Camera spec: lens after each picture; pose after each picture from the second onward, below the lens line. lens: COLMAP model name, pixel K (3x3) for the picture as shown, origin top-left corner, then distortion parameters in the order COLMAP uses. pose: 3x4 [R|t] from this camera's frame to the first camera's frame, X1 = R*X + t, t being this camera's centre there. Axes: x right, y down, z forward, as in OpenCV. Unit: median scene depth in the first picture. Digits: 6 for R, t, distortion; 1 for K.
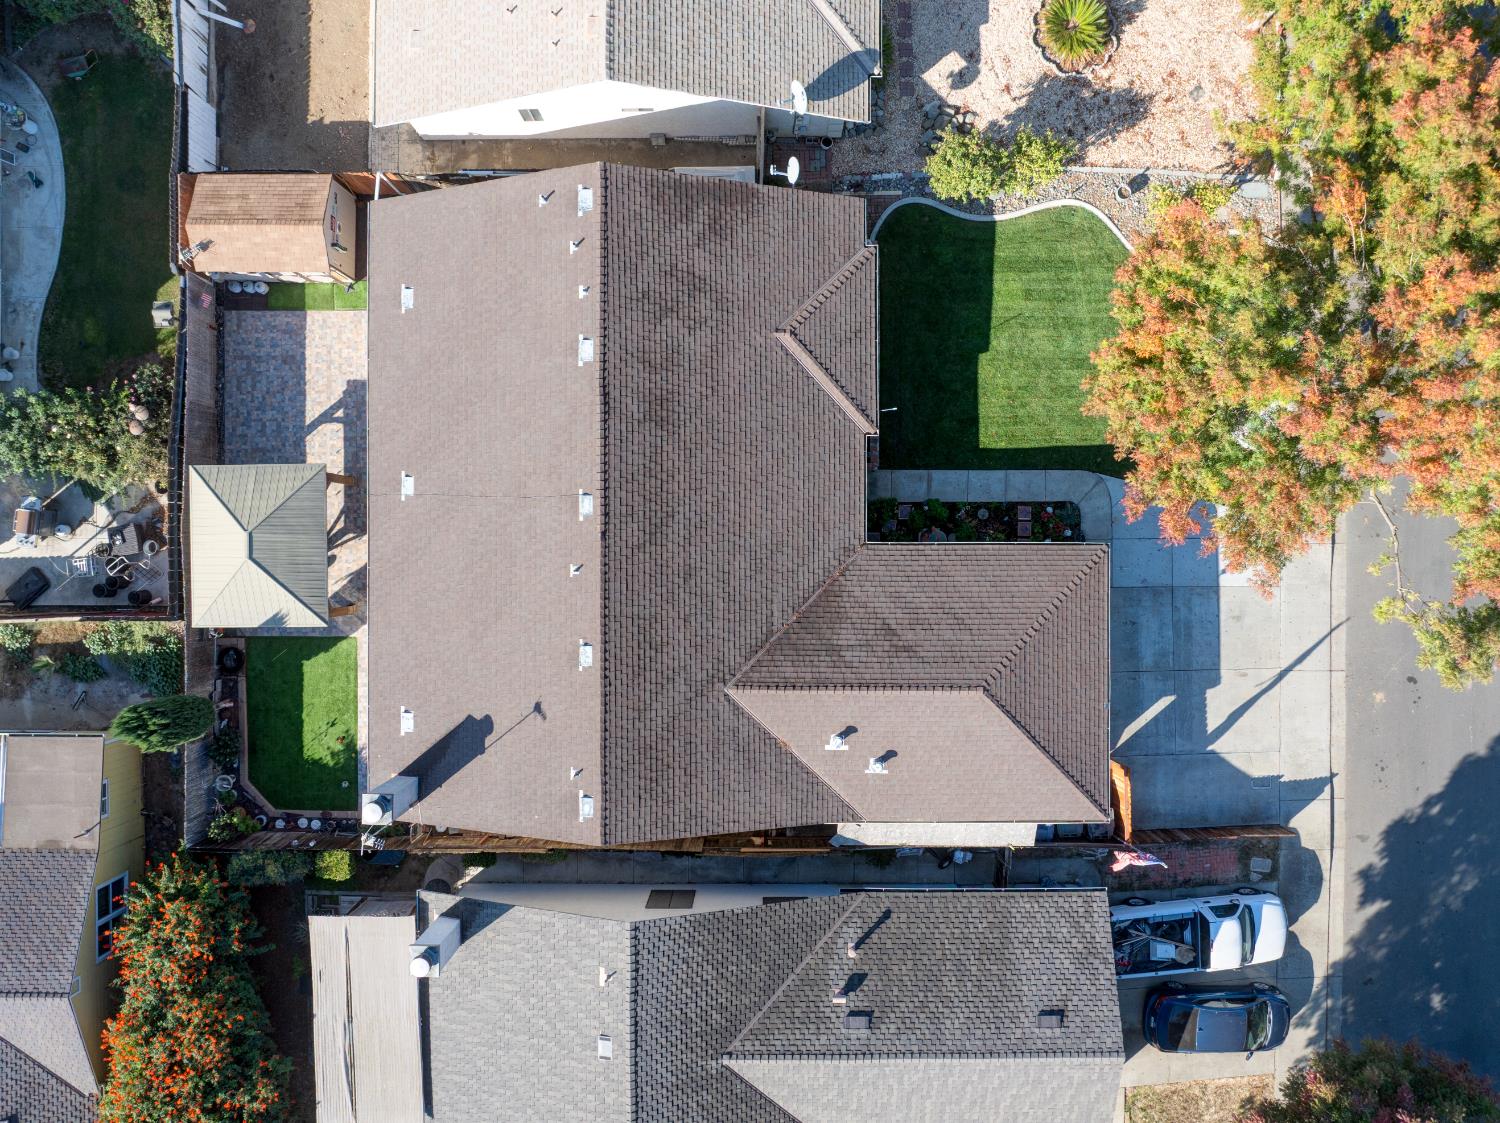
lens RADIAL K [[1168.5, 0, 780.3], [0, 1168.5, 562.1], [0, 0, 1]] dist [-0.051055, 0.000300]
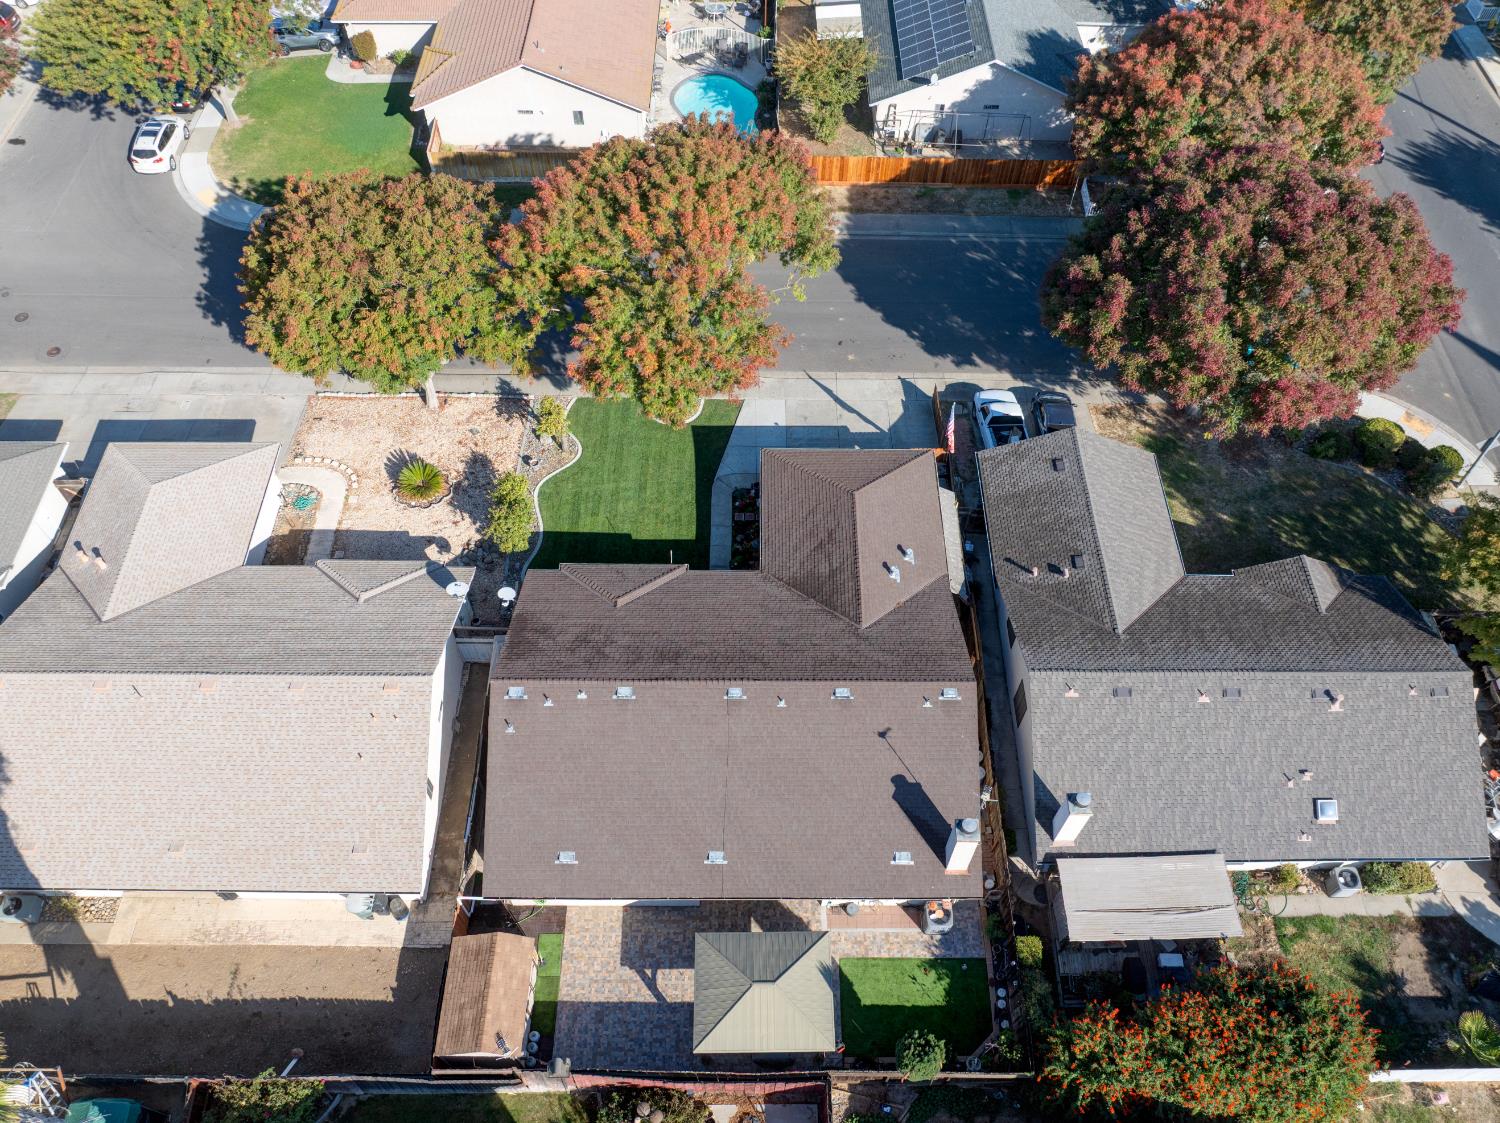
lens RADIAL K [[1168.5, 0, 780.3], [0, 1168.5, 562.1], [0, 0, 1]] dist [-0.051055, 0.000300]
pose [[-0.011270, -0.807430, 0.589856, -0.777357], [0.999768, 0.001742, 0.021486, -0.022534], [-0.018376, 0.589961, 0.807222, -0.203327]]
